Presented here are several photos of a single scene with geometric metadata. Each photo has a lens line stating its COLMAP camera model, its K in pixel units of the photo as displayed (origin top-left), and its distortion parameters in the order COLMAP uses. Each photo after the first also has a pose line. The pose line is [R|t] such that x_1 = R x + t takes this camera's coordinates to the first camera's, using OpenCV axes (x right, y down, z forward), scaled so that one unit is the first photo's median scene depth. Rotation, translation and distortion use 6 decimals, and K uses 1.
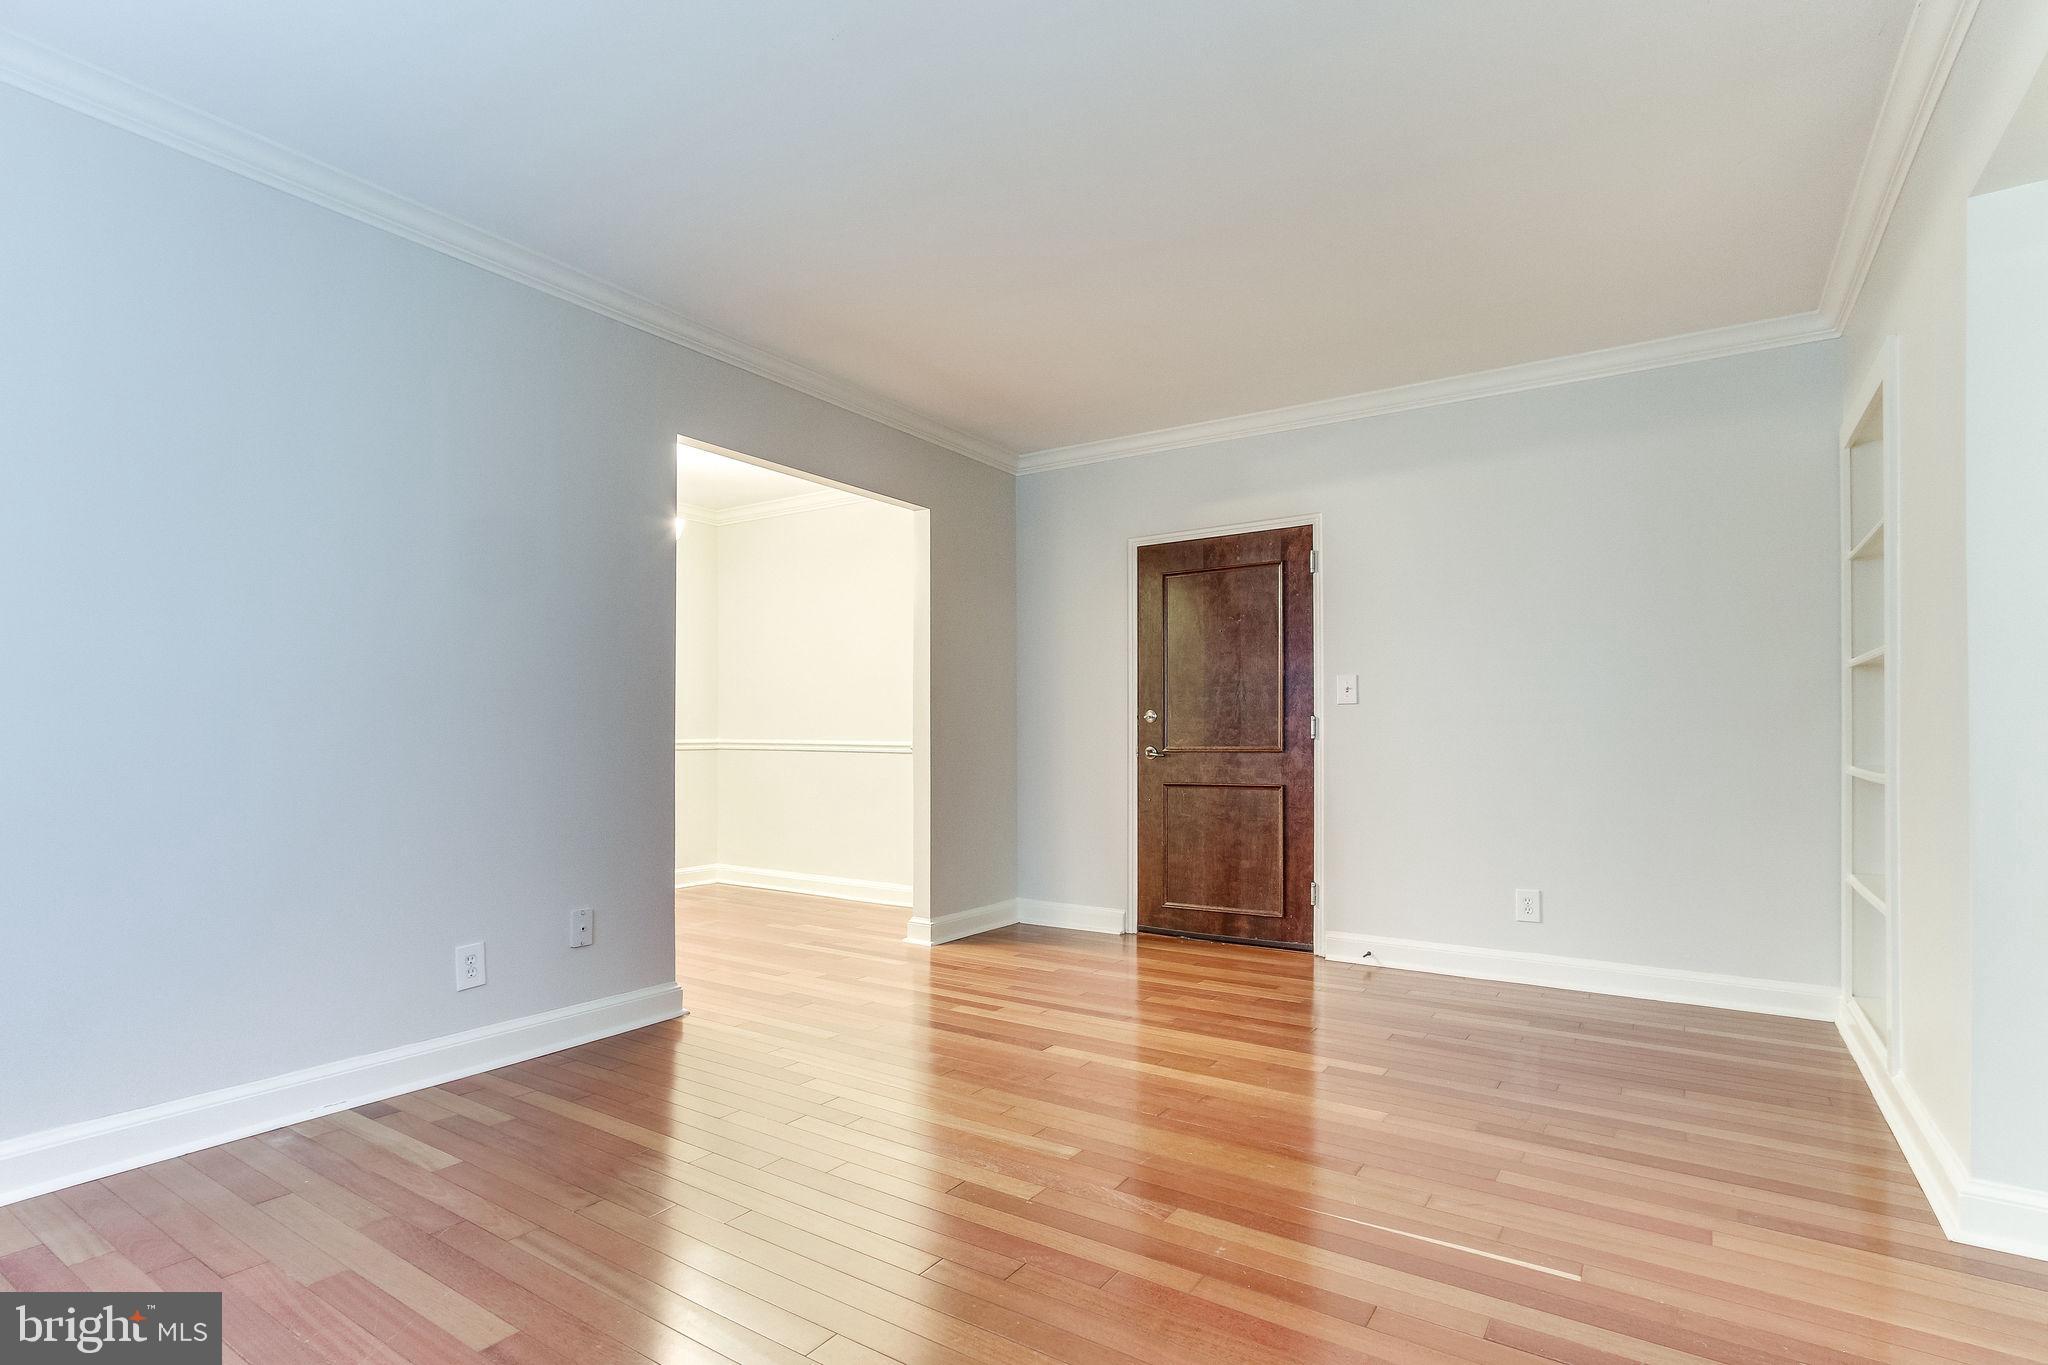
lens RADIAL K [[1013.9, 0, 1016.4], [0, 1013.9, 705.2], [0, 0, 1]] dist [-0.000904, -0.000016]
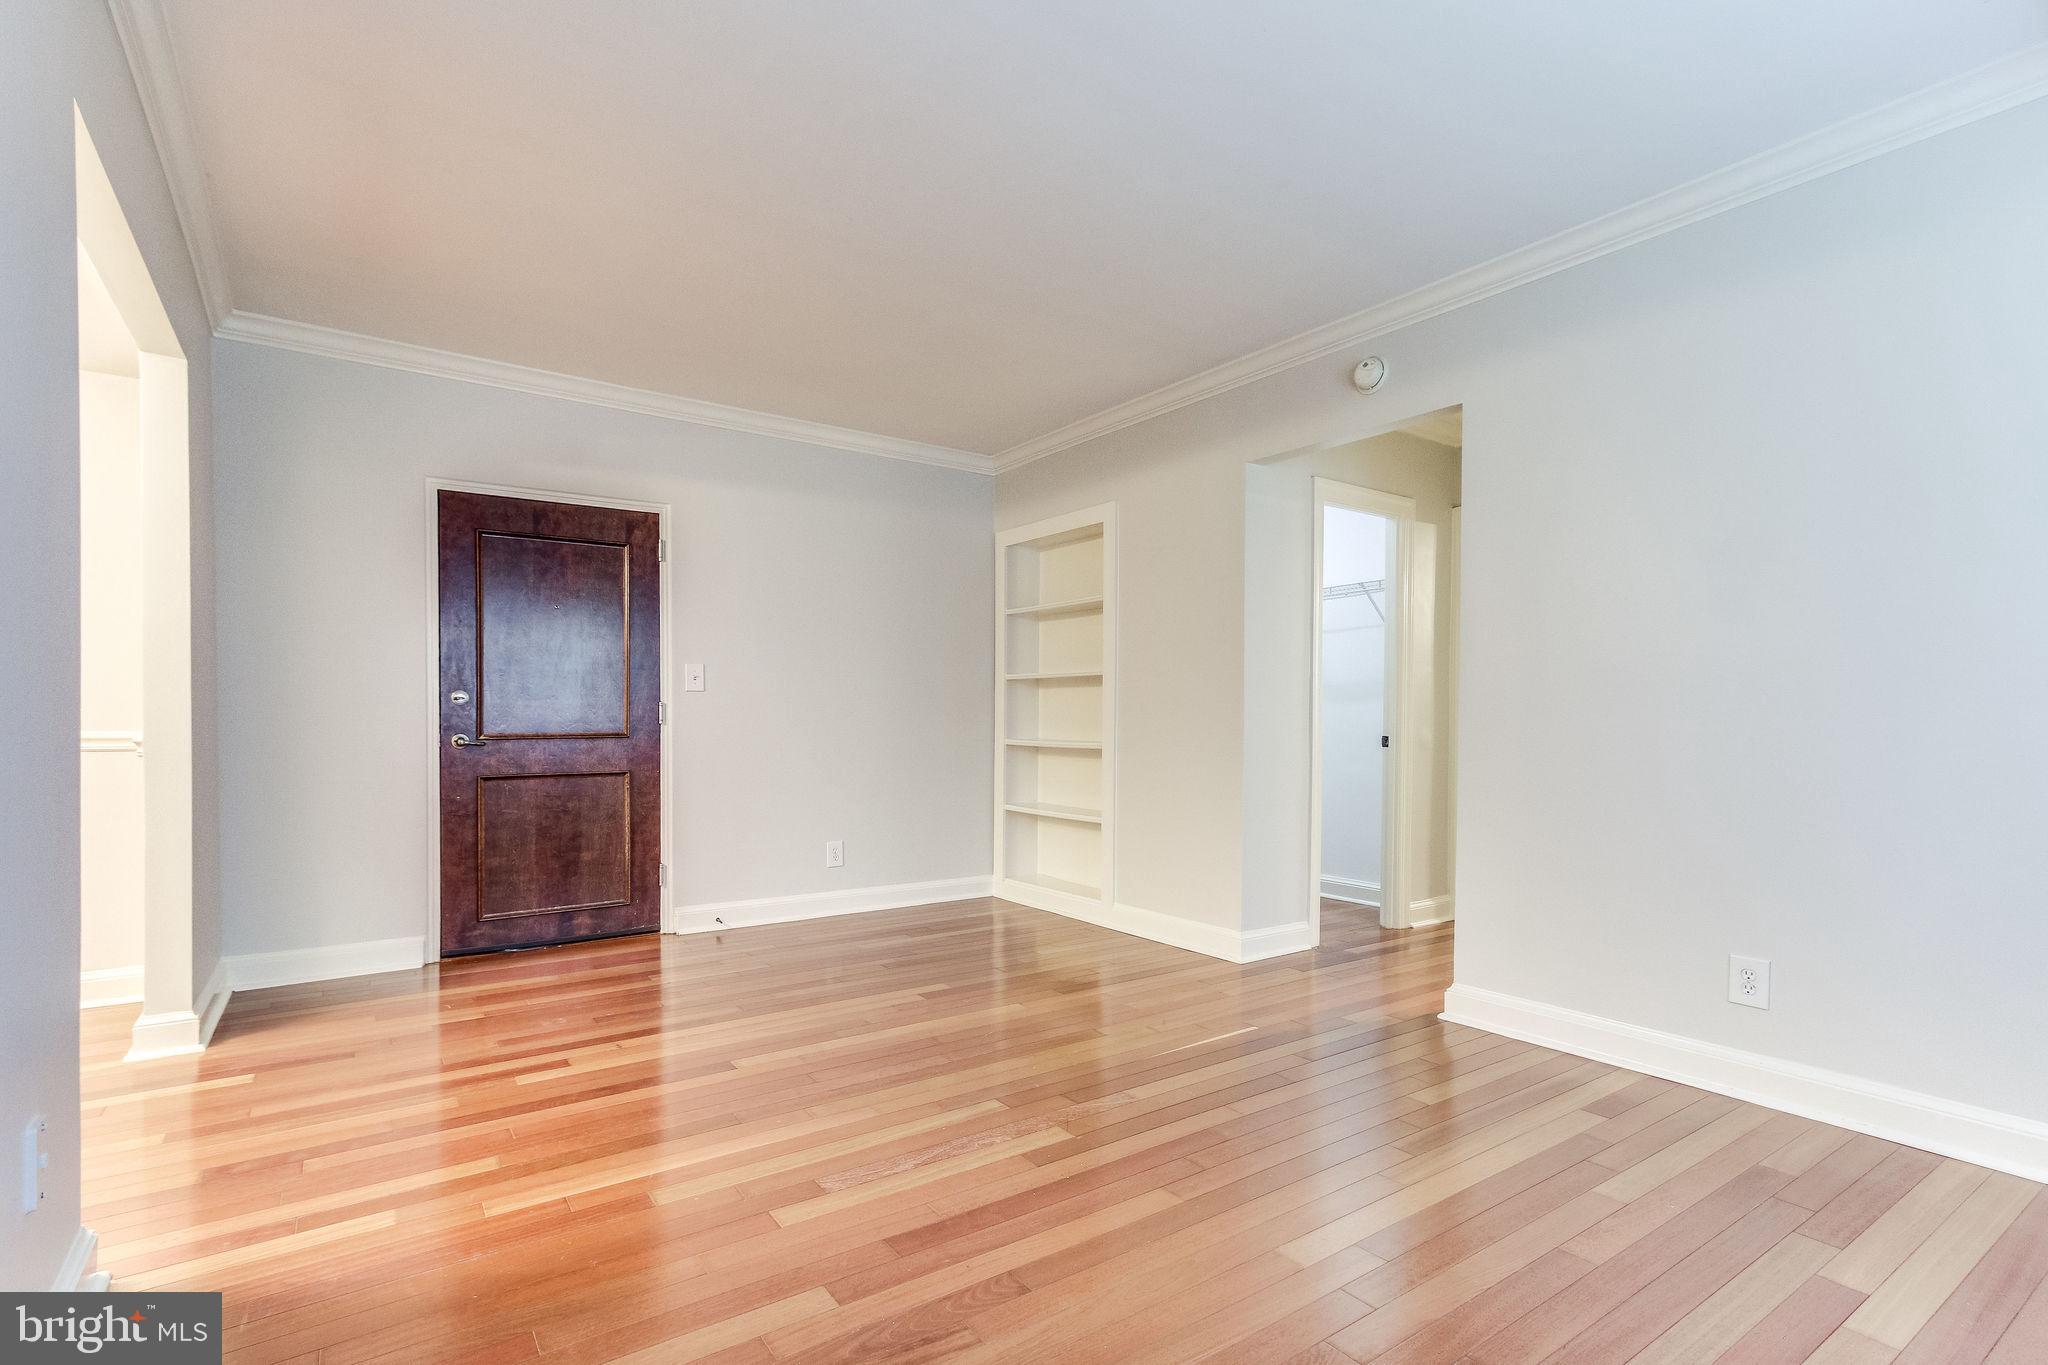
lens RADIAL K [[947.1, 0, 997.3], [0, 947.1, 708.1], [0, 0, 1]] dist [-0.000181, 0.000503]
pose [[0.367653, 0.012555, 0.929878, -0.456529], [-0.031031, 0.999518, -0.001227, 0.007580], [-0.929445, -0.028404, 0.367865, 0.322055]]
